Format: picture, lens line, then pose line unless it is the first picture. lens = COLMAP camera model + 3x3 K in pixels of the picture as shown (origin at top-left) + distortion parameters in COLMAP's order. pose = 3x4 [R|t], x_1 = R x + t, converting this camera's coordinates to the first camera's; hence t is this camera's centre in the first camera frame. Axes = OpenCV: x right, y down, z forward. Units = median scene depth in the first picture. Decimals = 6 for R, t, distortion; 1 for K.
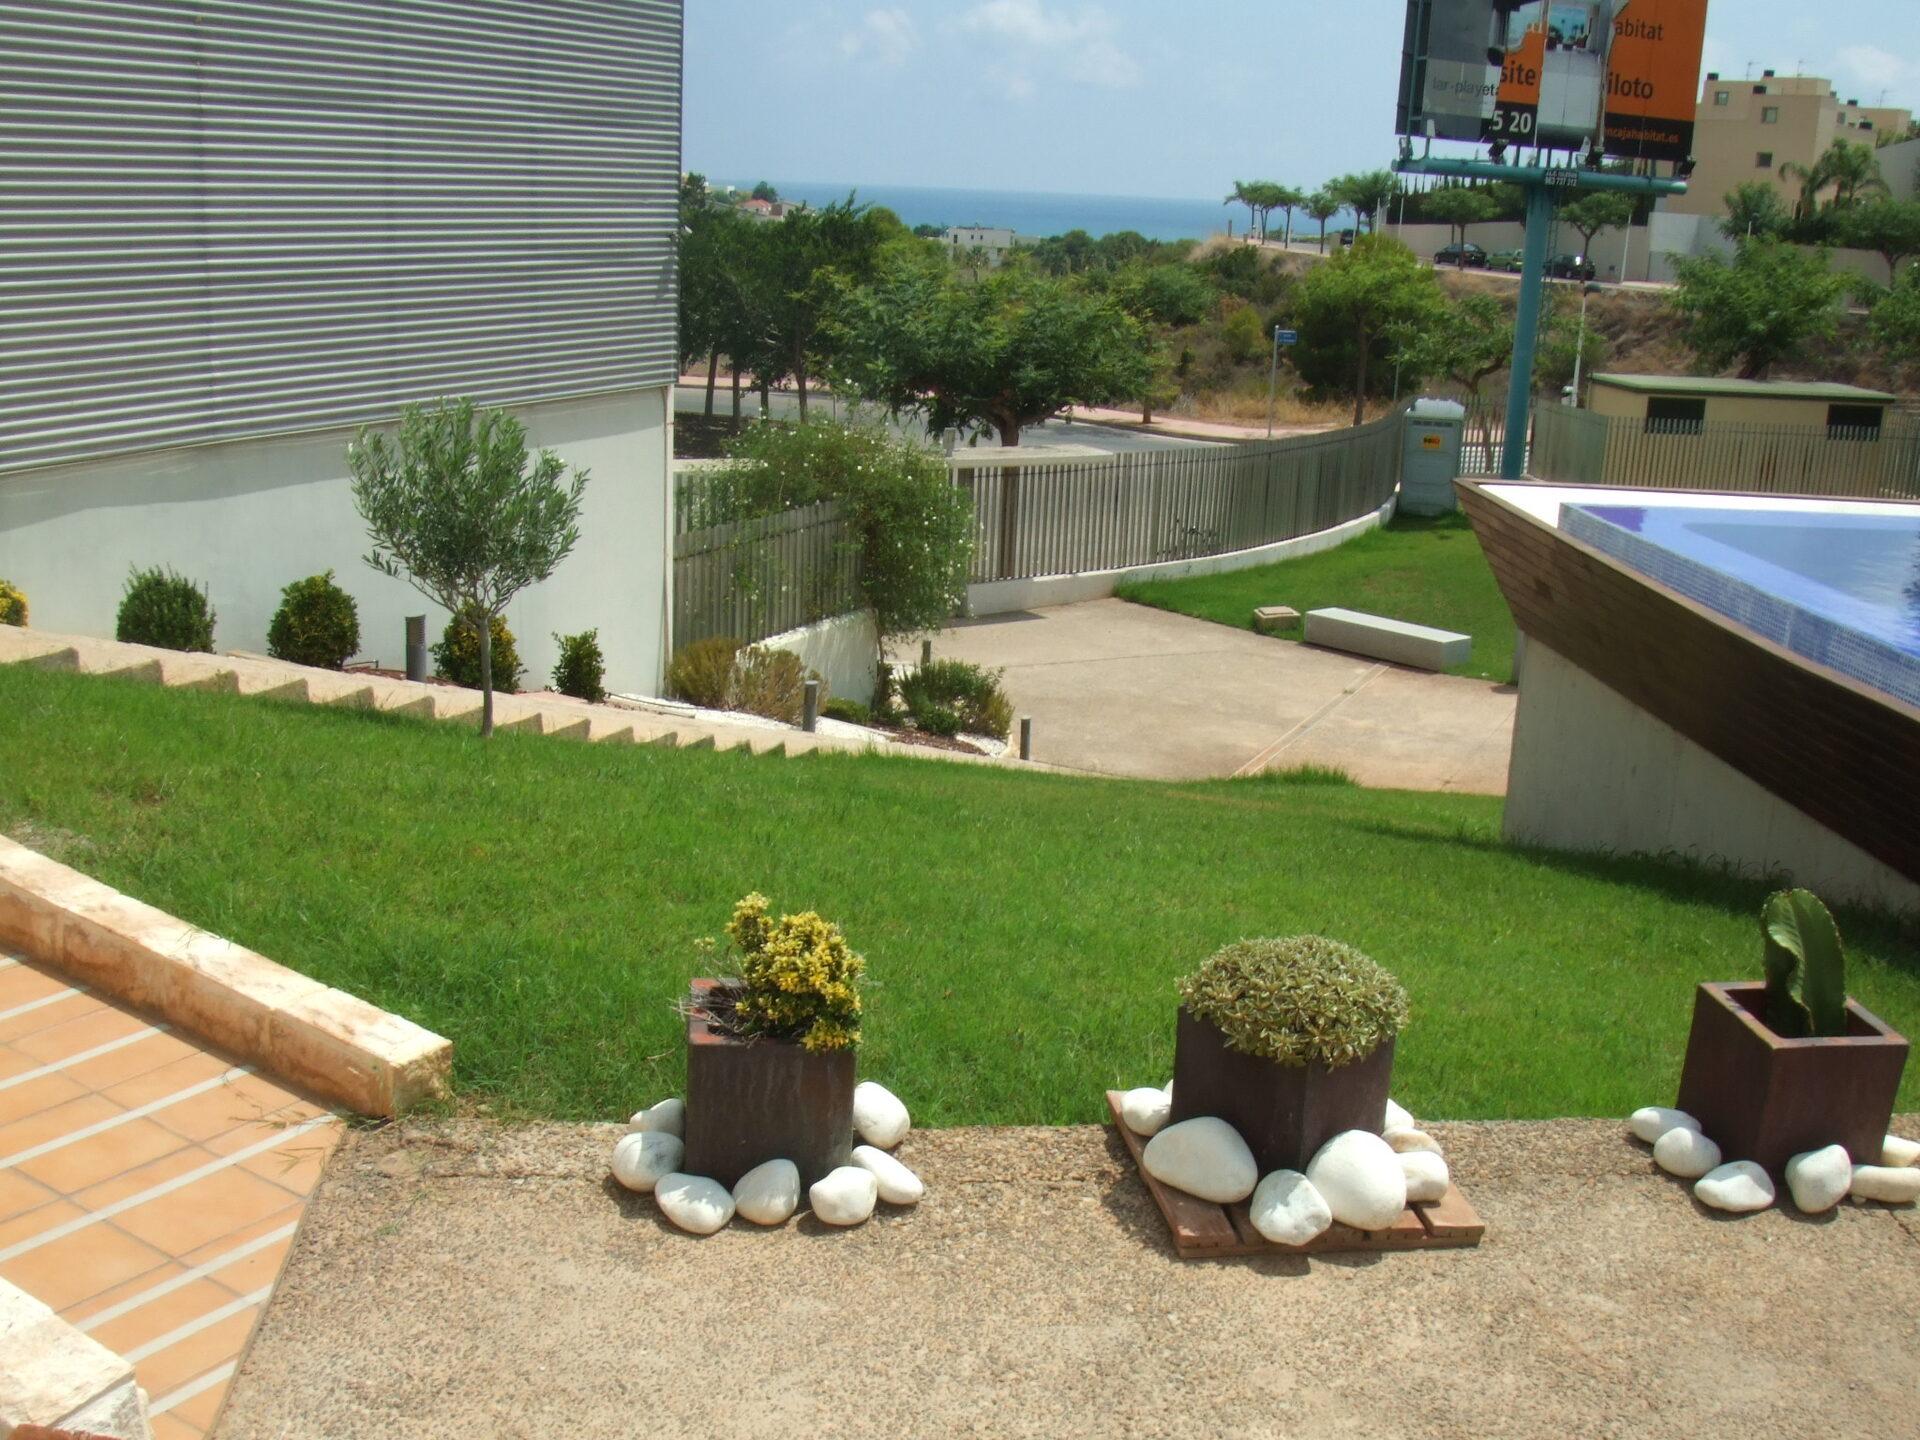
lens RADIAL K [[2039.8, 0, 955.7], [0, 2039.8, 729.7], [0, 0, 1]] dist [-0.093651, 0.000000]
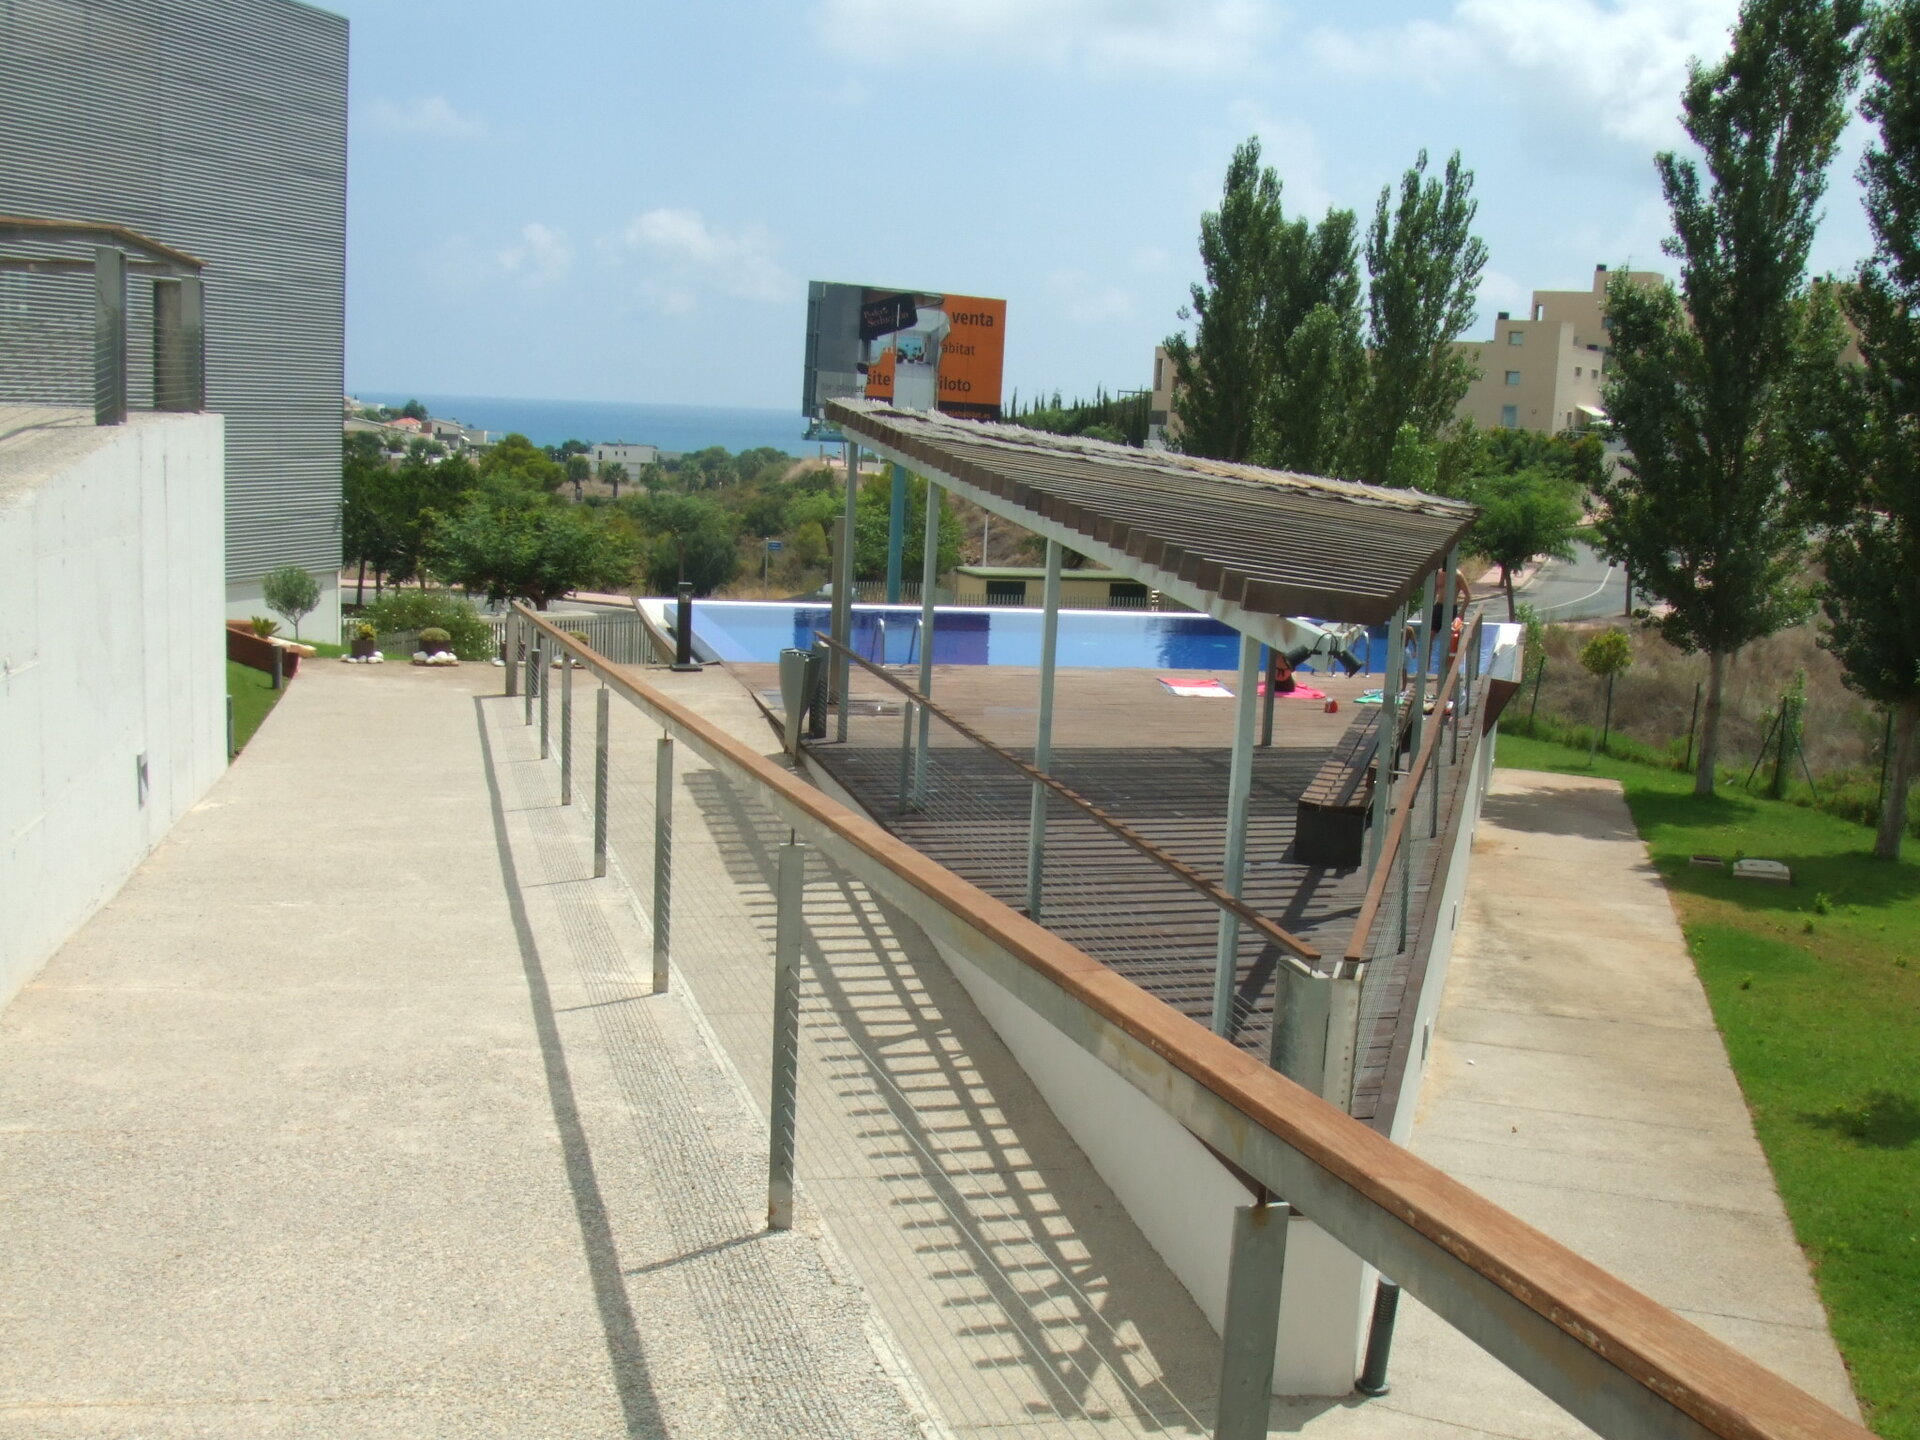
lens RADIAL K [[2039.8, 0, 921.3], [0, 2039.8, 712.2], [0, 0, 1]] dist [-0.093651, 0.000000]
pose [[0.988646, -0.017855, 0.149196, 0.062994], [0.034104, 0.993666, -0.107075, 0.097936], [-0.146339, 0.110948, 0.982993, -0.503908]]
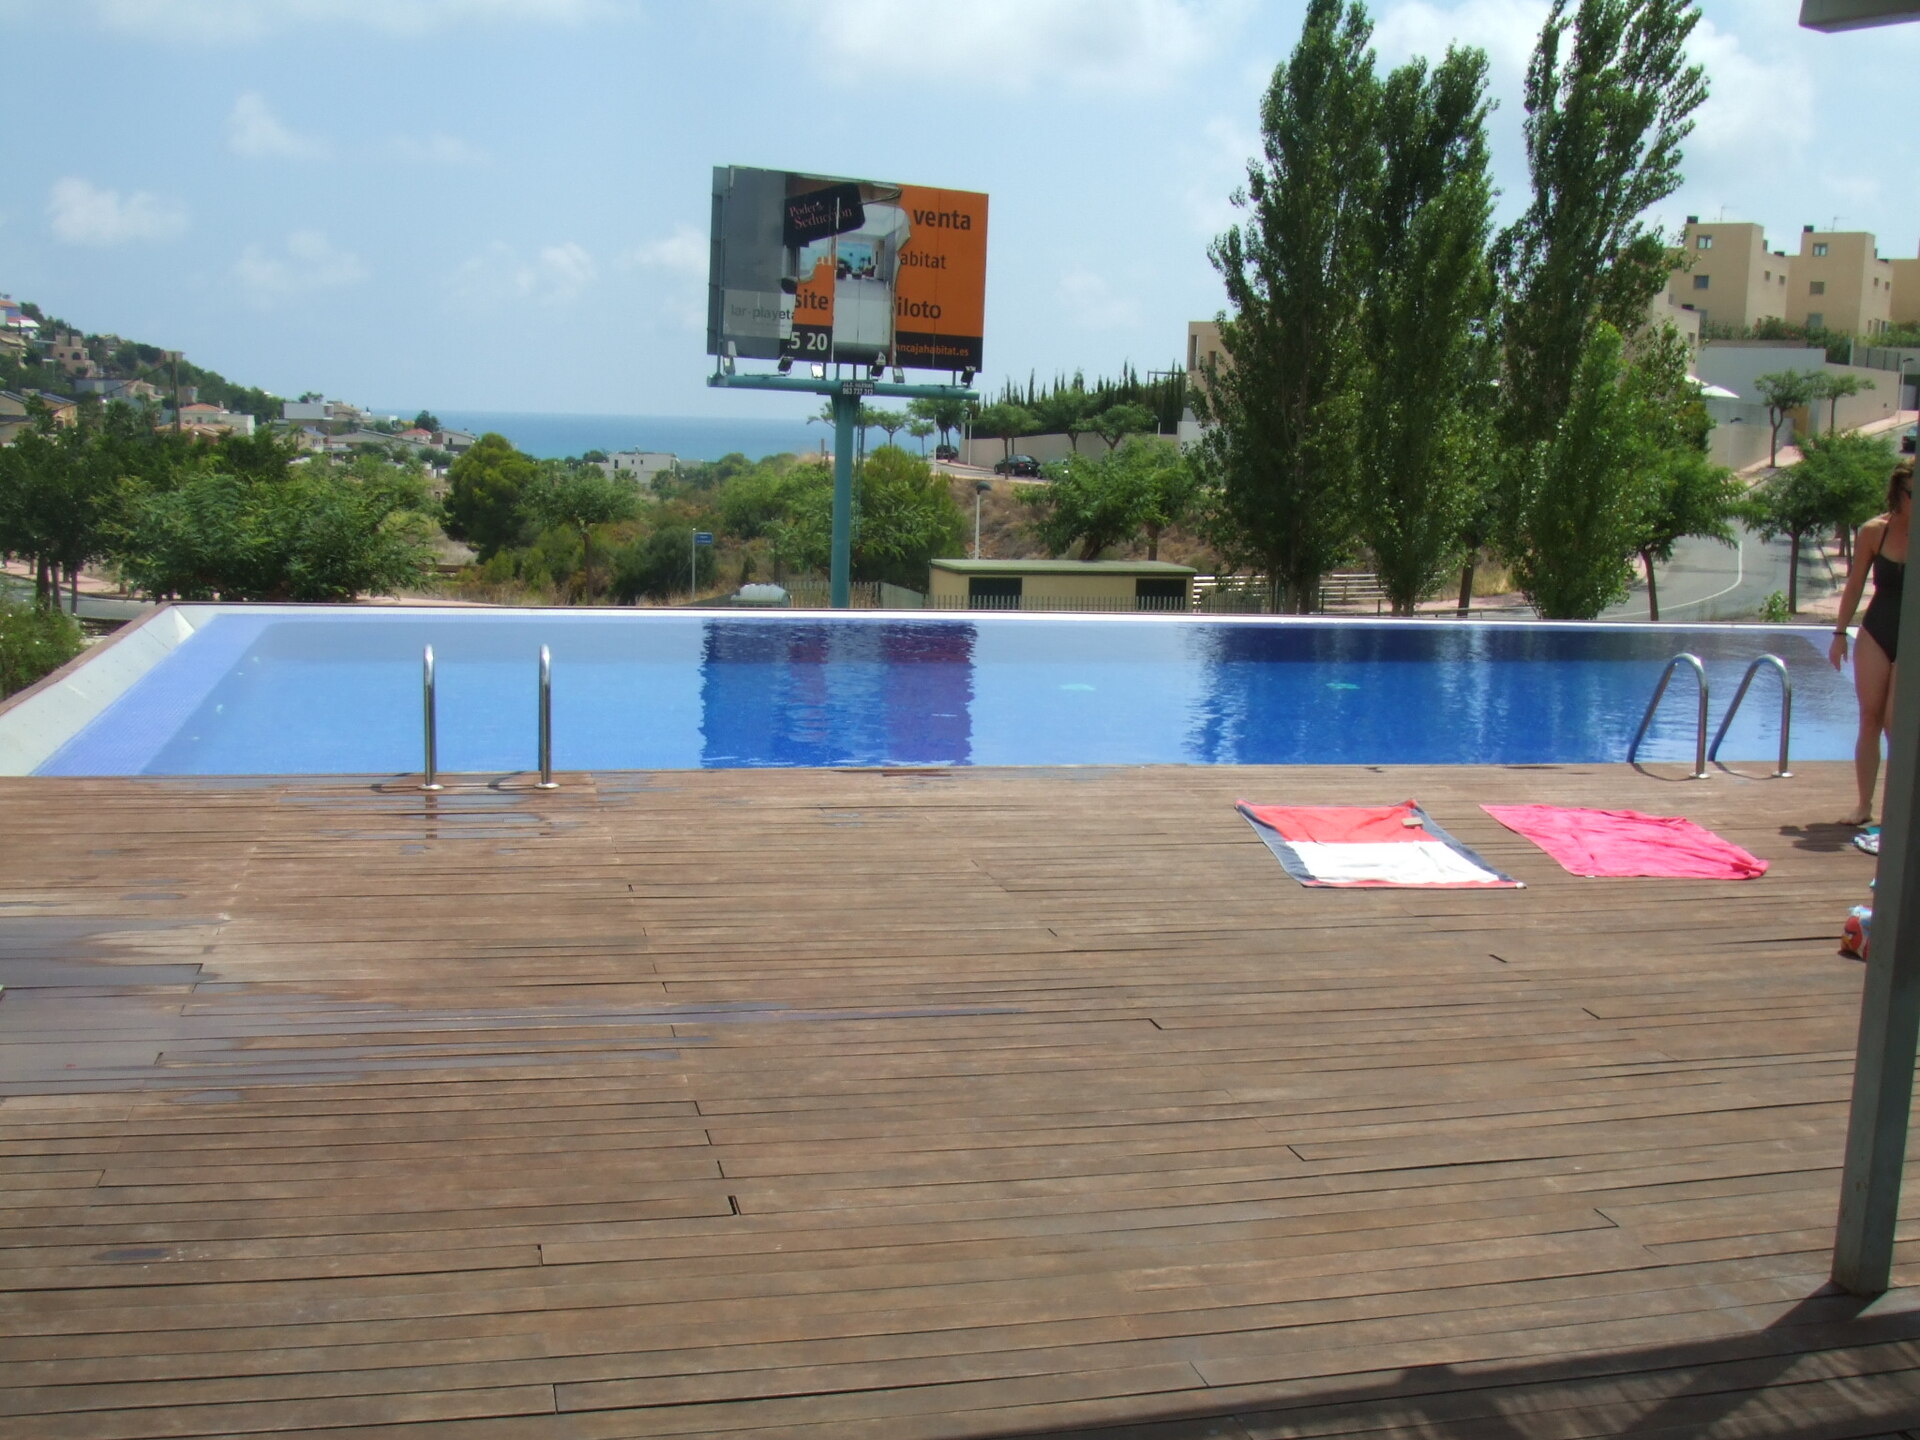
lens RADIAL K [[2039.8, 0, 949.7], [0, 2039.8, 723.4], [0, 0, 1]] dist [-0.093651, 0.000000]
pose [[0.988847, -0.032772, 0.145286, 0.164750], [0.048493, 0.993181, -0.106021, 0.037215], [-0.140821, 0.111884, 0.983693, -0.117075]]
